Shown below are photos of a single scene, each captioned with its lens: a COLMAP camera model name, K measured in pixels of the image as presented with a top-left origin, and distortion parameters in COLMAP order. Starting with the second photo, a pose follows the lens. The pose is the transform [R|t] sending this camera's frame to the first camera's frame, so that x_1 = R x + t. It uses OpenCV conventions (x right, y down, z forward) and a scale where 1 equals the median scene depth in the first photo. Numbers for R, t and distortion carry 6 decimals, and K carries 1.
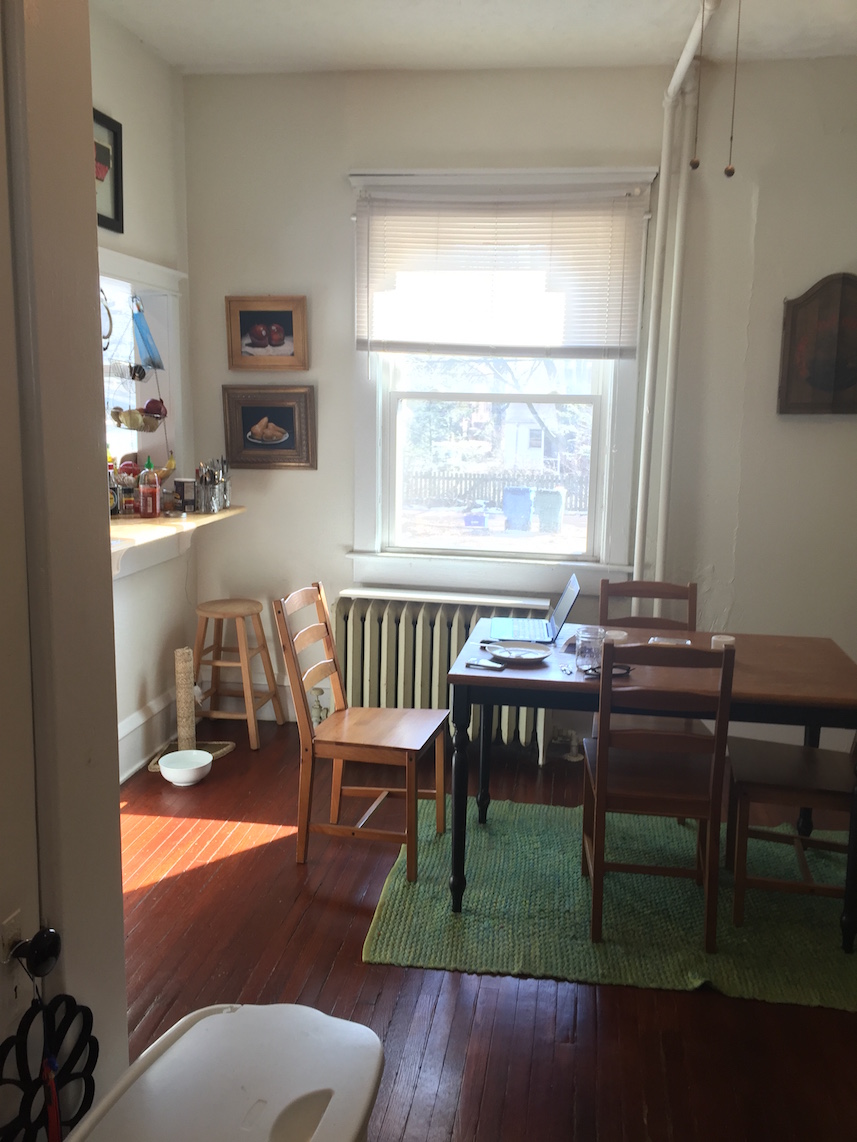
lens RADIAL K [[967.7, 0, 430.7], [0, 967.7, 570.4], [0, 0, 1]] dist [0.095821, -0.119371]
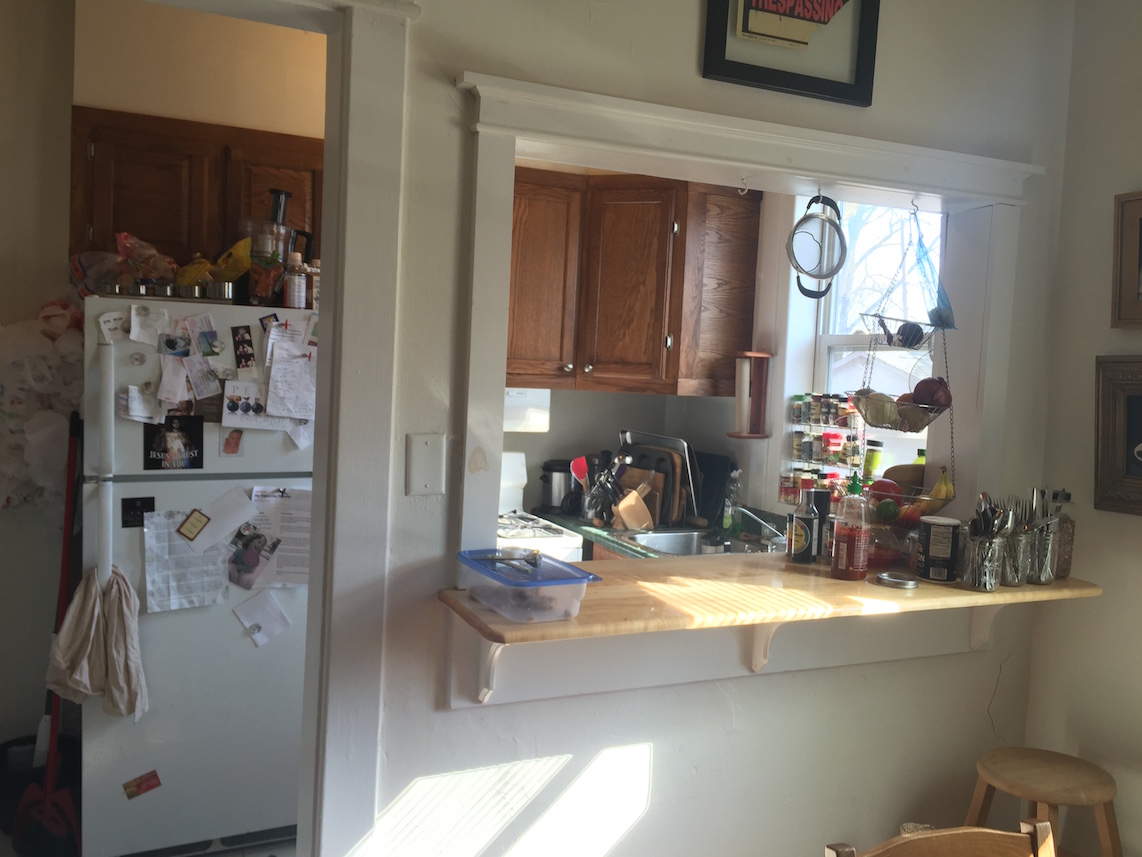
lens RADIAL K [[967.7, 0, 571.0], [0, 967.7, 428.5], [0, 0, 1]] dist [0.095821, -0.119371]
pose [[0.560327, 0.049211, -0.826809, 0.080118], [-0.170361, 0.983737, -0.056902, -0.072915], [0.810562, 0.172740, 0.559598, 0.484929]]
